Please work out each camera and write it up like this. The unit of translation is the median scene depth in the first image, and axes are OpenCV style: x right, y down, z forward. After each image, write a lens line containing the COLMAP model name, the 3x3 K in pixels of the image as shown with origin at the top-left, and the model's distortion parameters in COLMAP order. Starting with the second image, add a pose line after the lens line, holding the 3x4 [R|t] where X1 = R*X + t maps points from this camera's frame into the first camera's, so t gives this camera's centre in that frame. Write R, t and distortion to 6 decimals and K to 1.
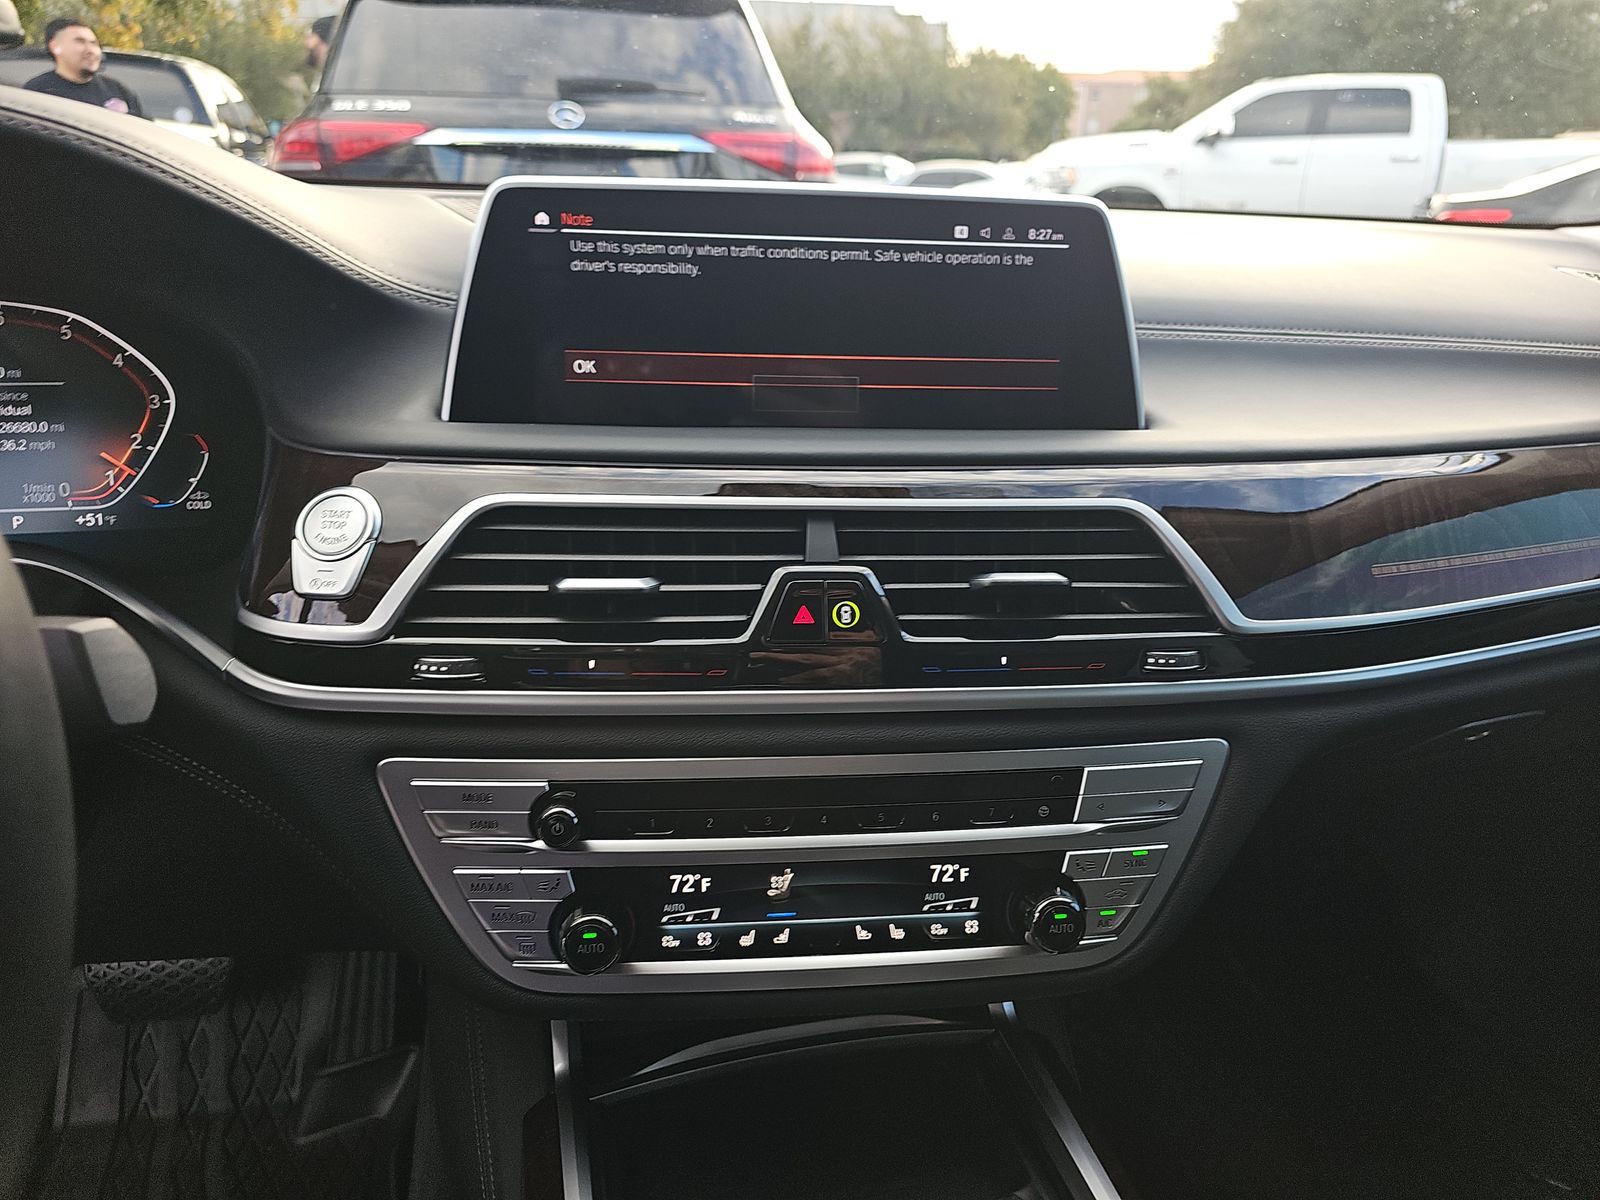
lens RADIAL K [[1067.6, 0, 806.2], [0, 1067.6, 588.4], [0, 0, 1]] dist [0.003493, -0.019122]
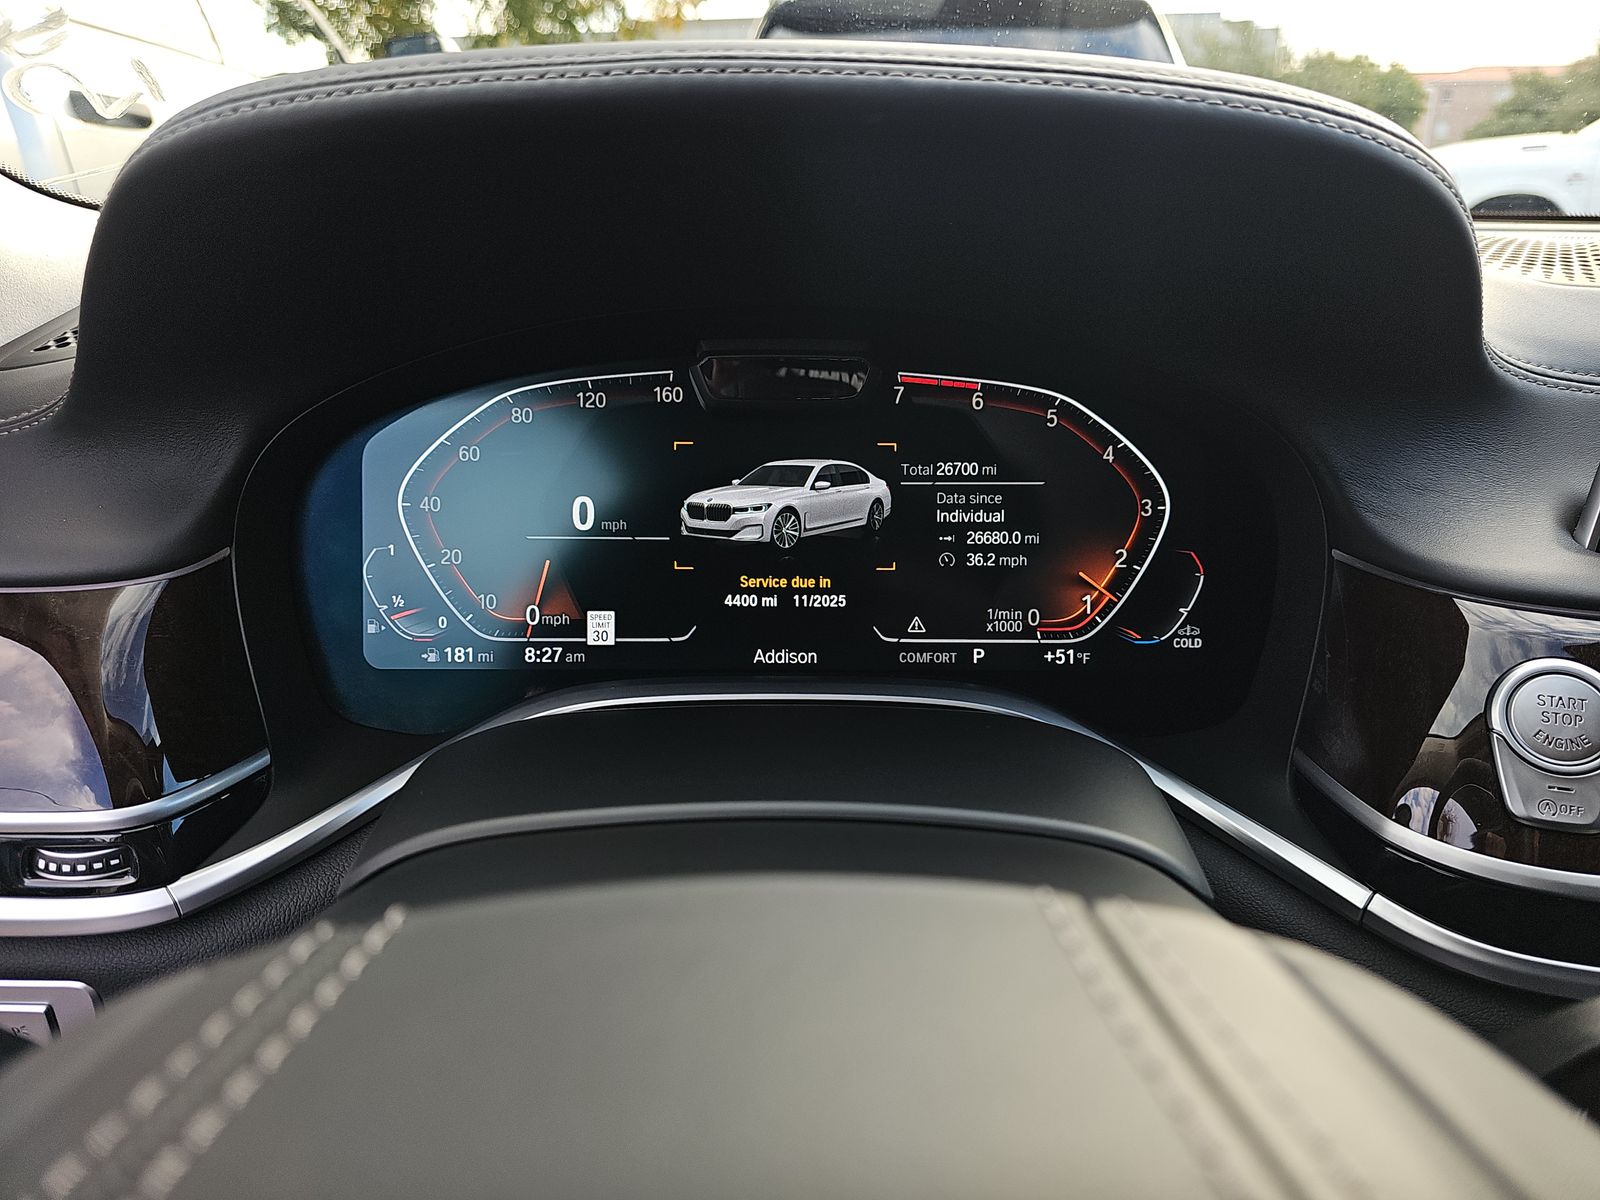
lens RADIAL K [[1067.6, 0, 805.2], [0, 1067.6, 610.0], [0, 0, 1]] dist [0.003493, -0.019122]
pose [[0.972402, 0.052849, -0.227246, -0.673860], [-0.053400, 0.998566, 0.003726, -0.091024], [0.227117, 0.008512, 0.973830, 0.189415]]
